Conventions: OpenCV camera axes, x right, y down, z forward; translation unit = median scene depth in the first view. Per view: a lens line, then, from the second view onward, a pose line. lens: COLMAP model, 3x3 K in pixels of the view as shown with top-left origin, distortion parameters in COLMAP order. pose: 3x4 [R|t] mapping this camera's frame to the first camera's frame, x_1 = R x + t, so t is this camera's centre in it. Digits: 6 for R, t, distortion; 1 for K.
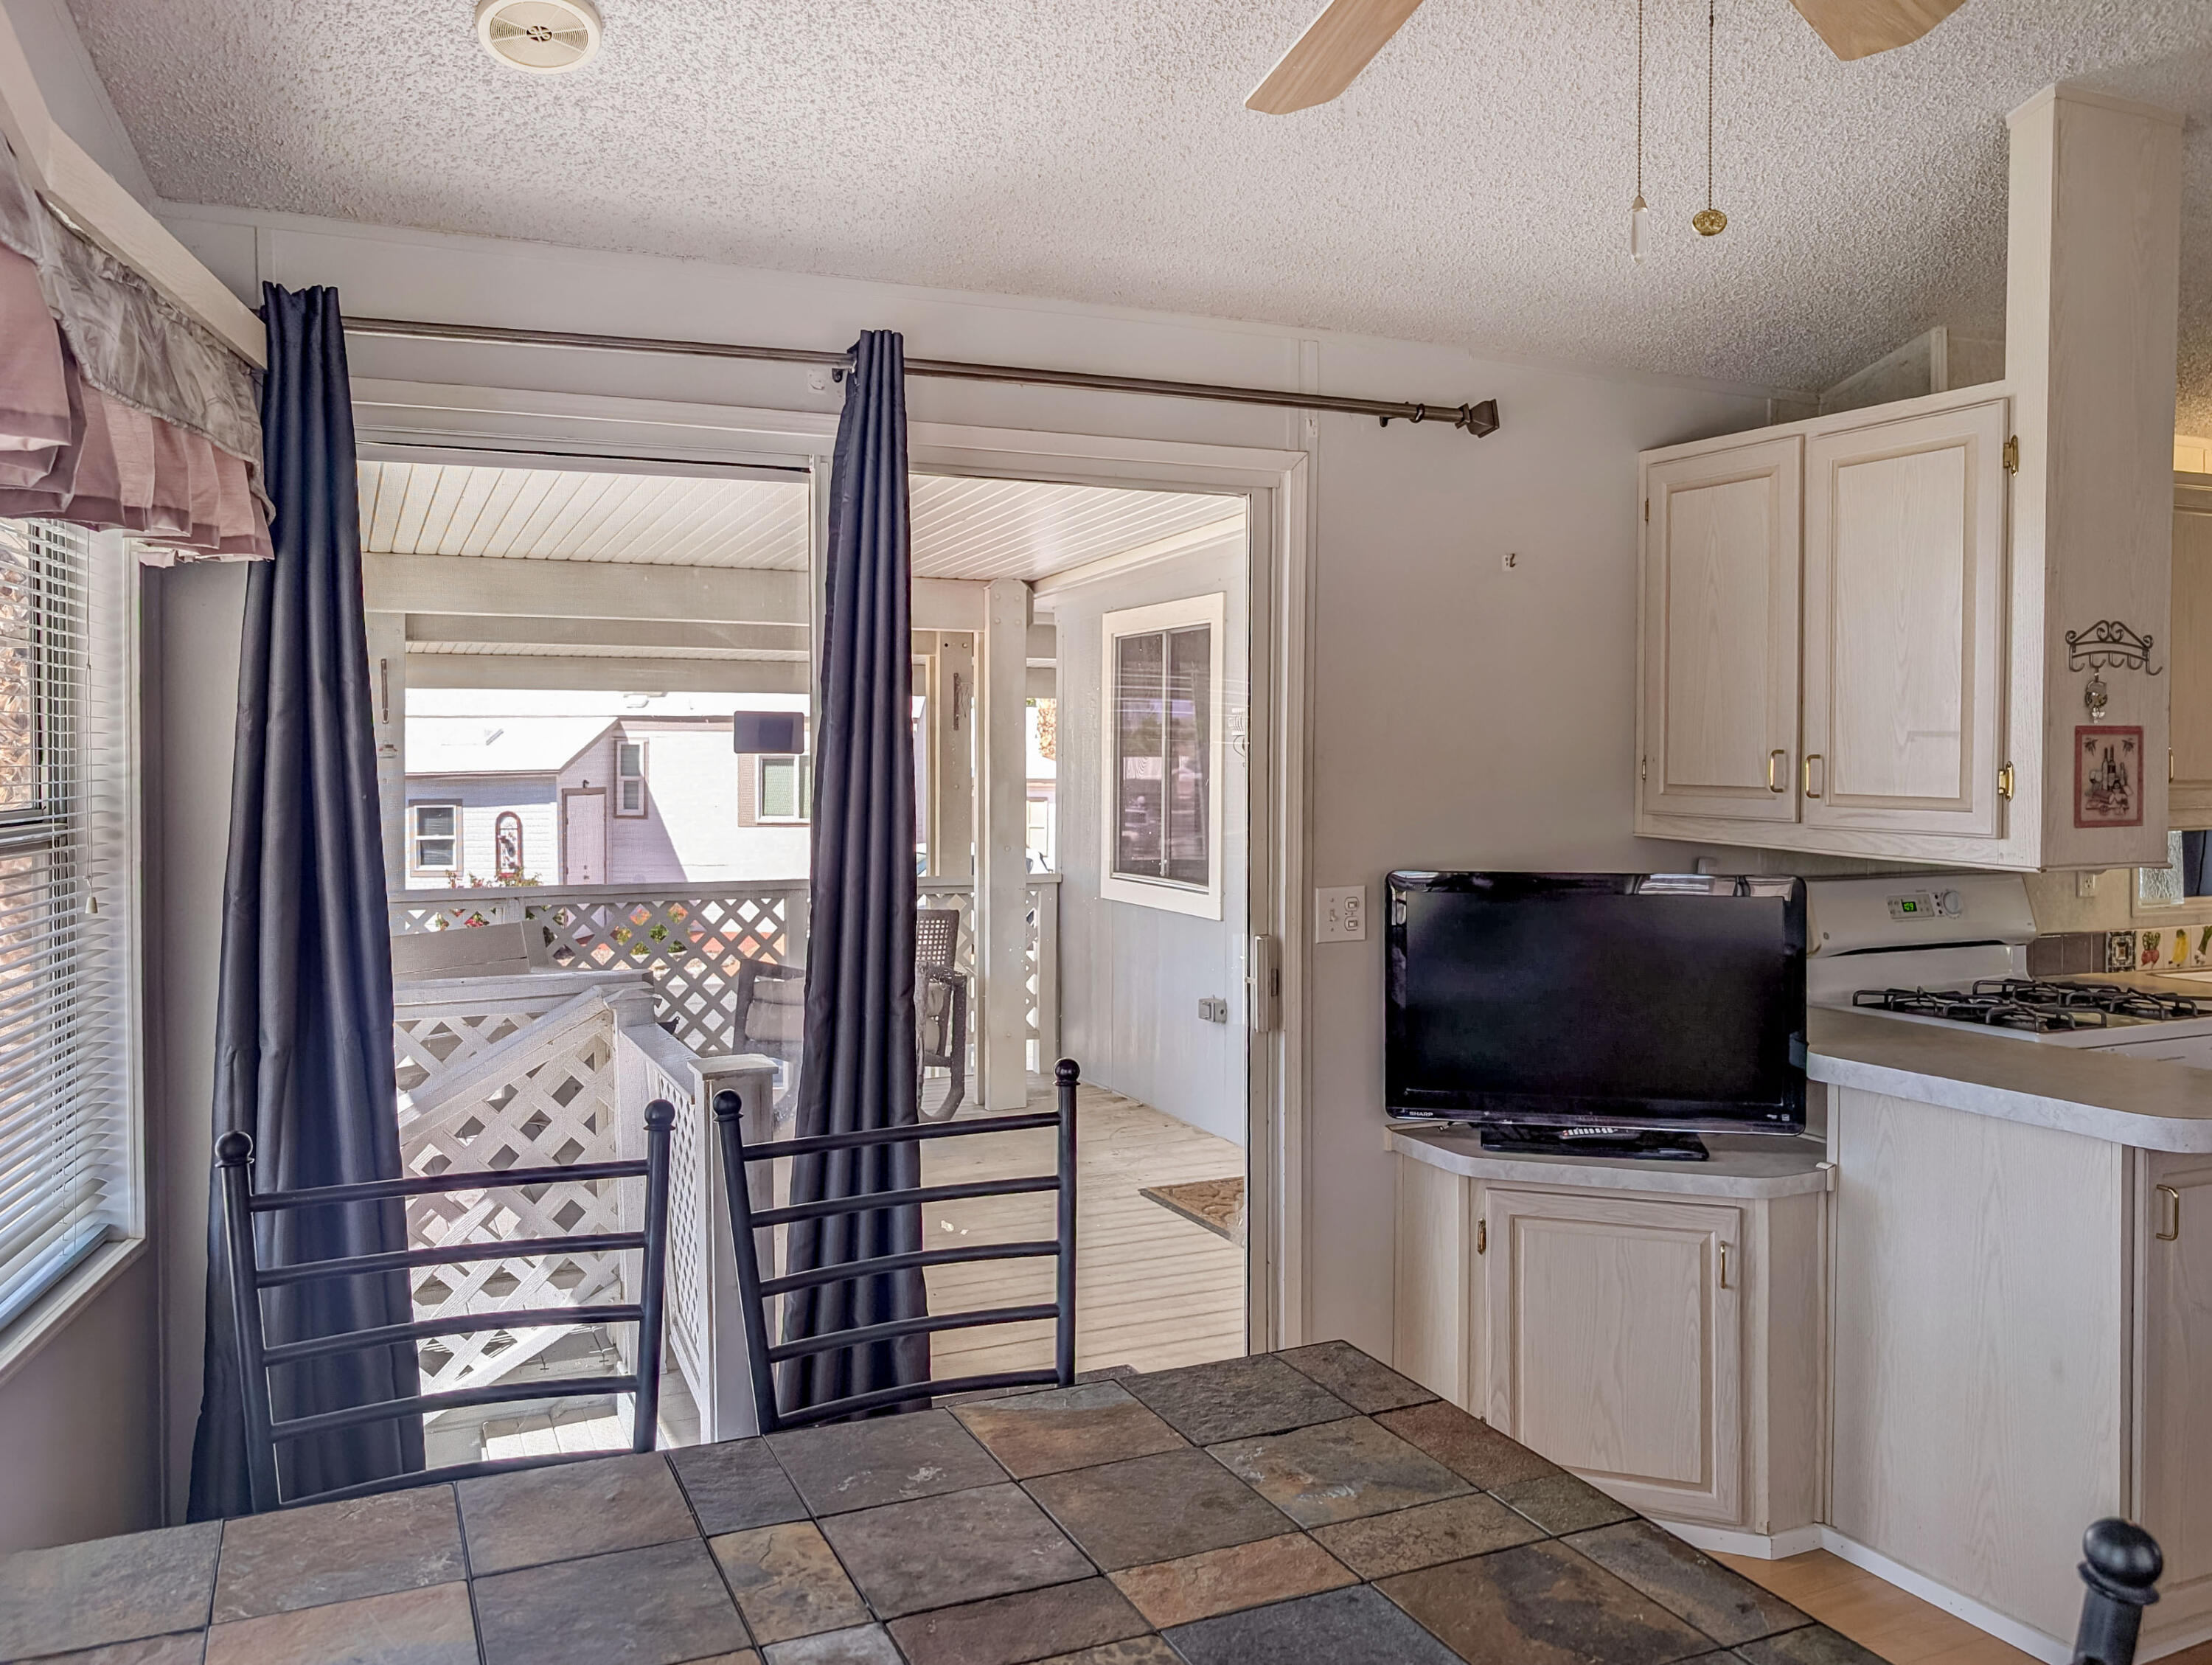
lens RADIAL K [[1567.2, 0, 1106.0], [0, 1567.2, 832.5], [0, 0, 1]] dist [-0.004208, -0.002566]
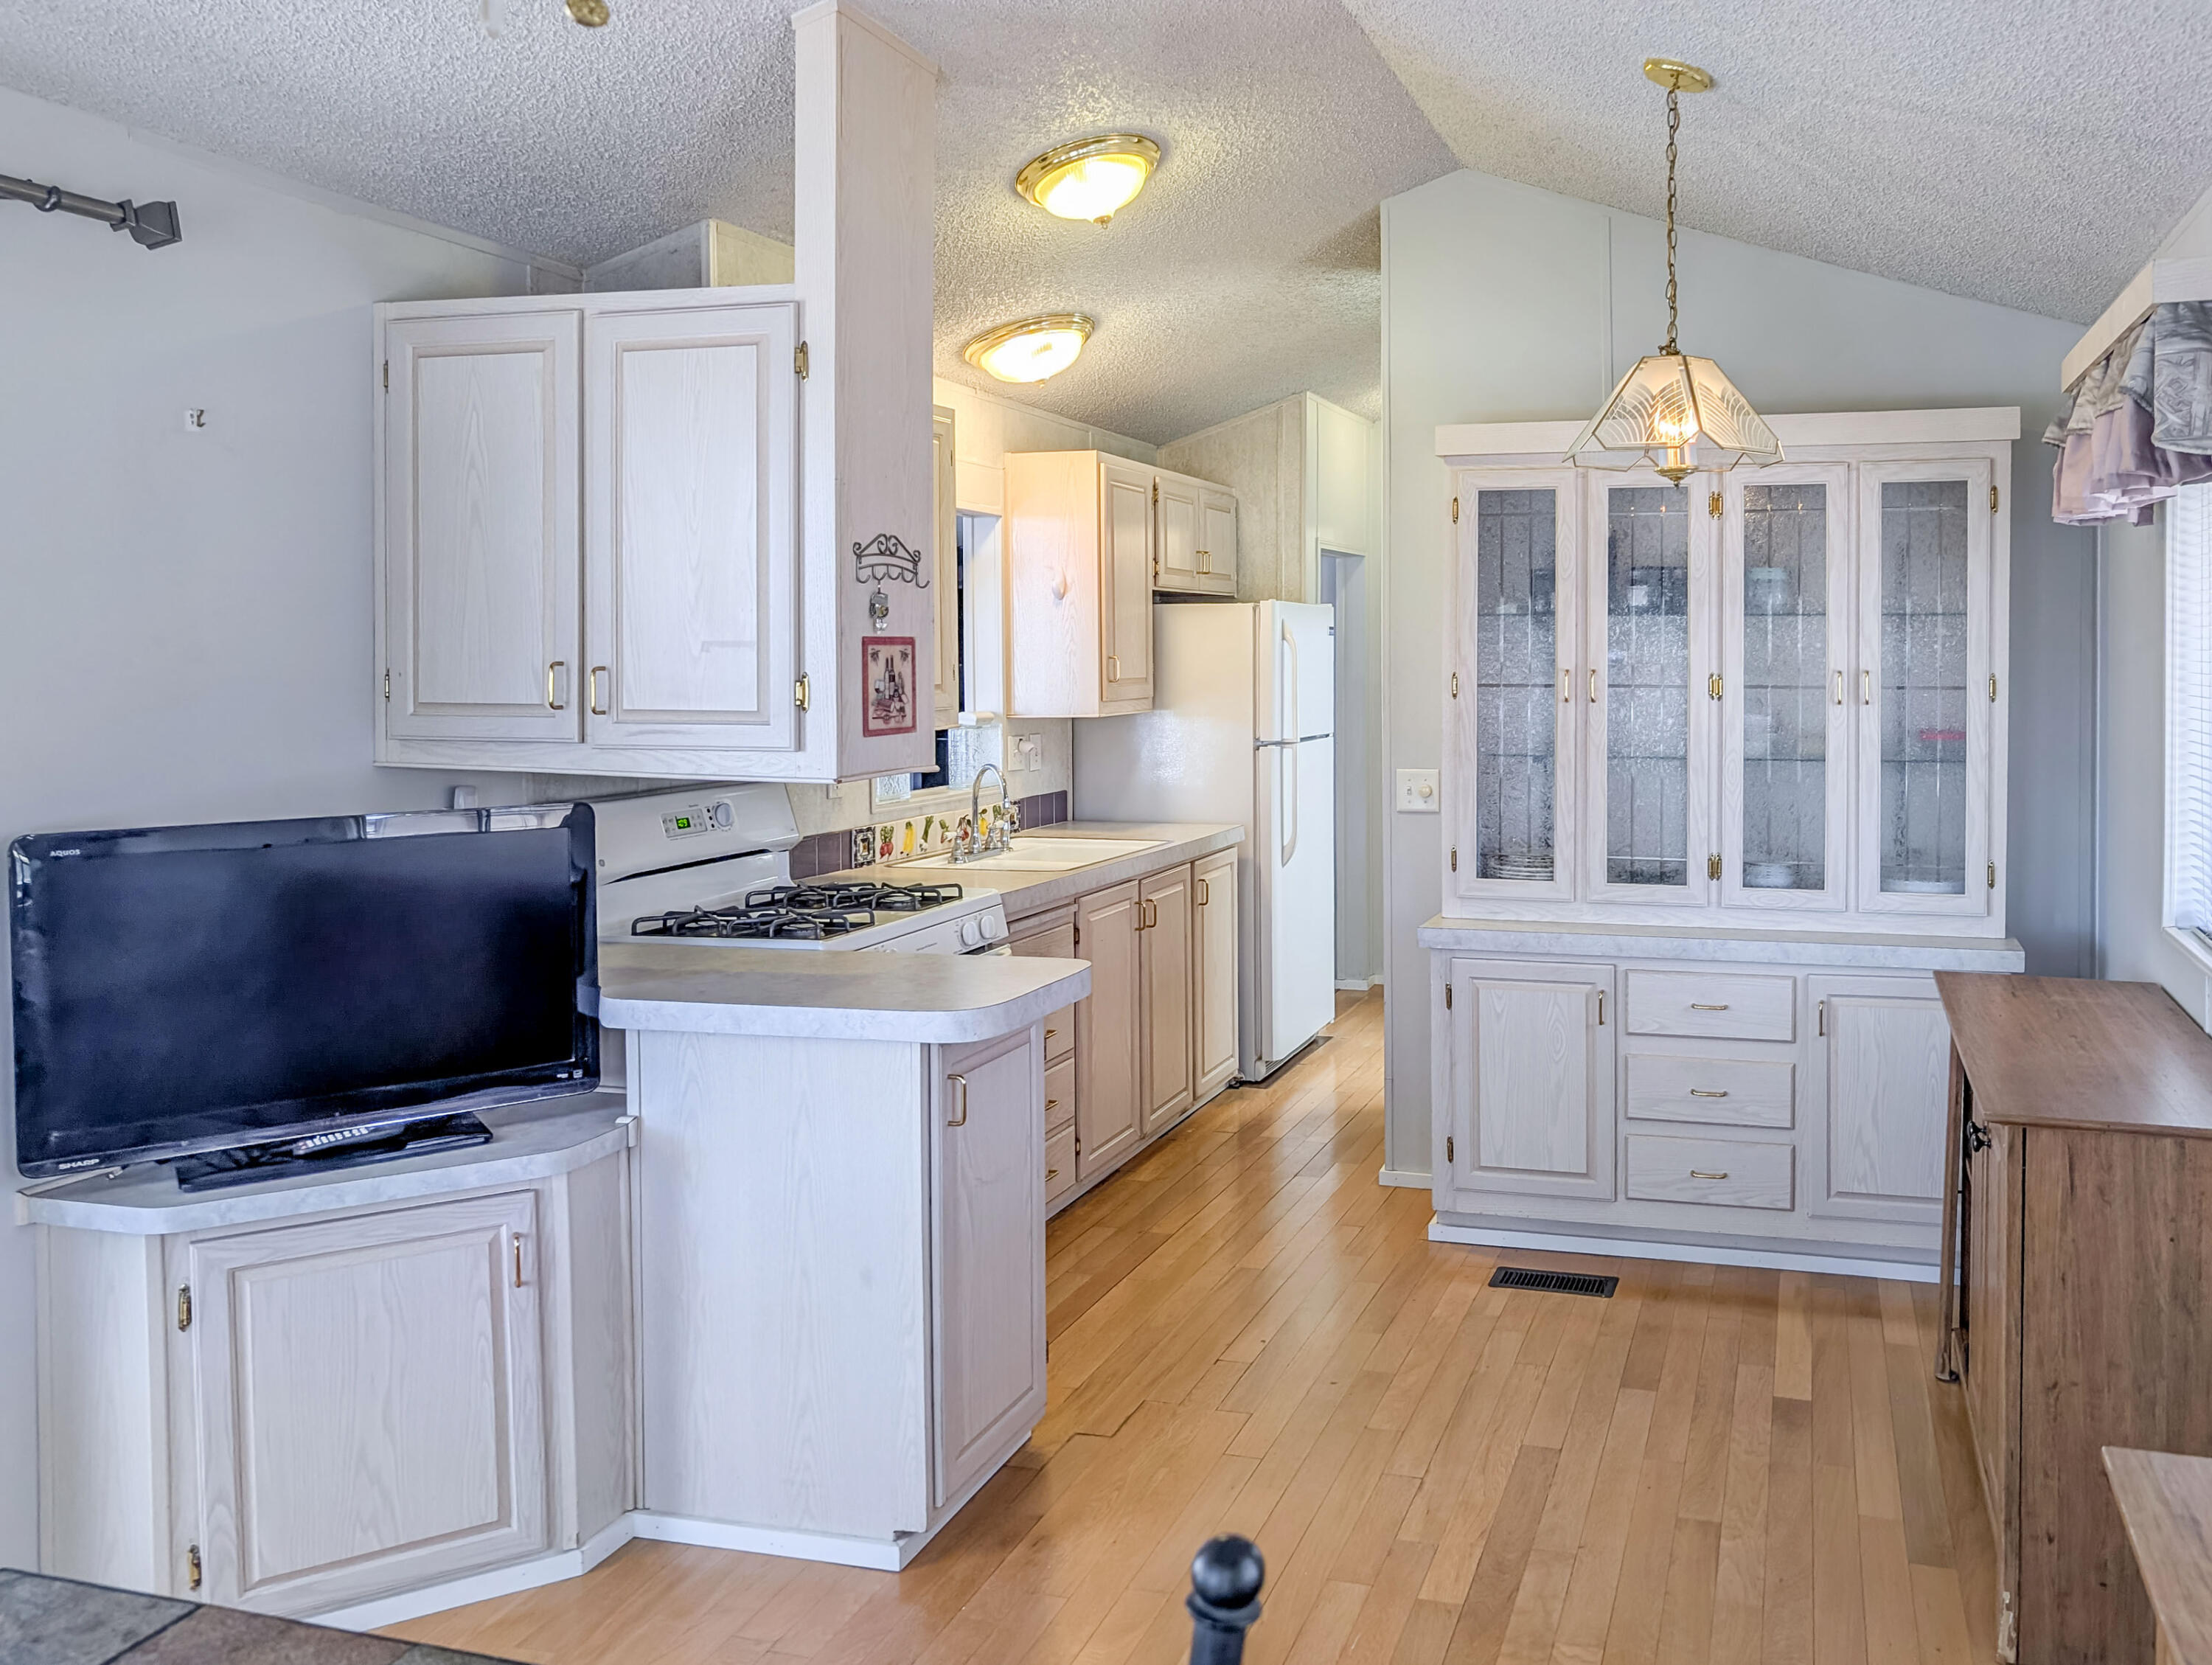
lens RADIAL K [[1509.5, 0, 1109.6], [0, 1509.5, 674.6], [0, 0, 1]] dist [-0.033411, 0.019423]
pose [[0.640420, -0.020708, 0.767746, -0.022419], [0.043998, 0.998984, -0.009757, -0.023342], [-0.766764, 0.040028, 0.640680, 0.219386]]
